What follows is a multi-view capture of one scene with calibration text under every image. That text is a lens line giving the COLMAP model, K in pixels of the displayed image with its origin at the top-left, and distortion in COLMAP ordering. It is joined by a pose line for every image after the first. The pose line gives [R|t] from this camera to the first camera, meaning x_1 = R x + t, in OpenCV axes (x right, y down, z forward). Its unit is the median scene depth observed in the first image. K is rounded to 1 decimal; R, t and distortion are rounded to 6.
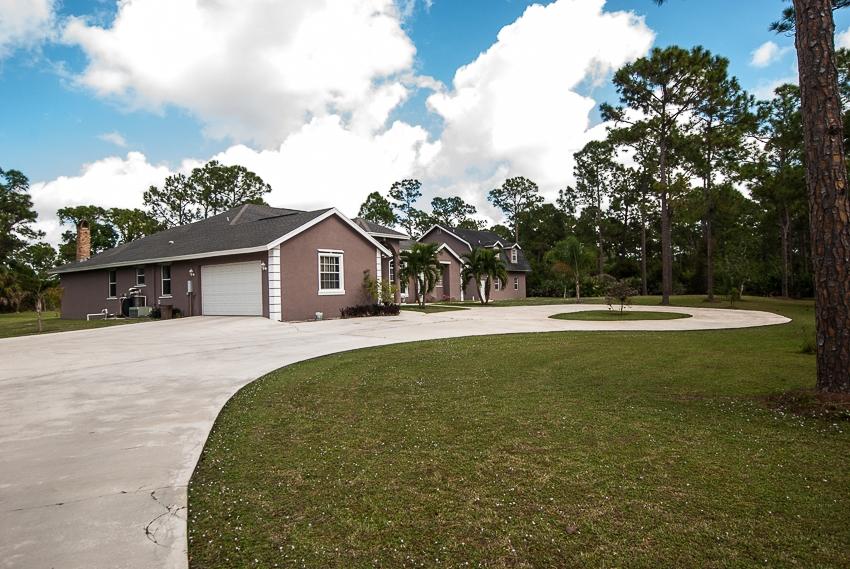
lens RADIAL K [[617.1, 0, 425.0], [0, 617.1, 284.5], [0, 0, 1]] dist [0.002694, 0.001331]
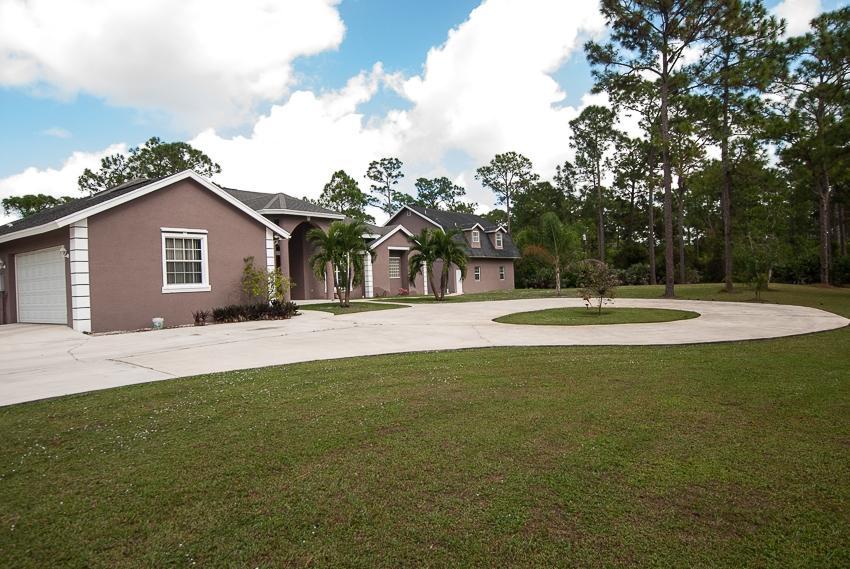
lens RADIAL K [[617.1, 0, 425.0], [0, 617.1, 284.5], [0, 0, 1]] dist [0.002694, 0.001331]
pose [[0.999448, -0.014655, -0.029812, 0.062572], [0.015084, 0.999785, 0.014220, 0.000859], [0.029597, -0.014661, 0.999454, 0.128746]]
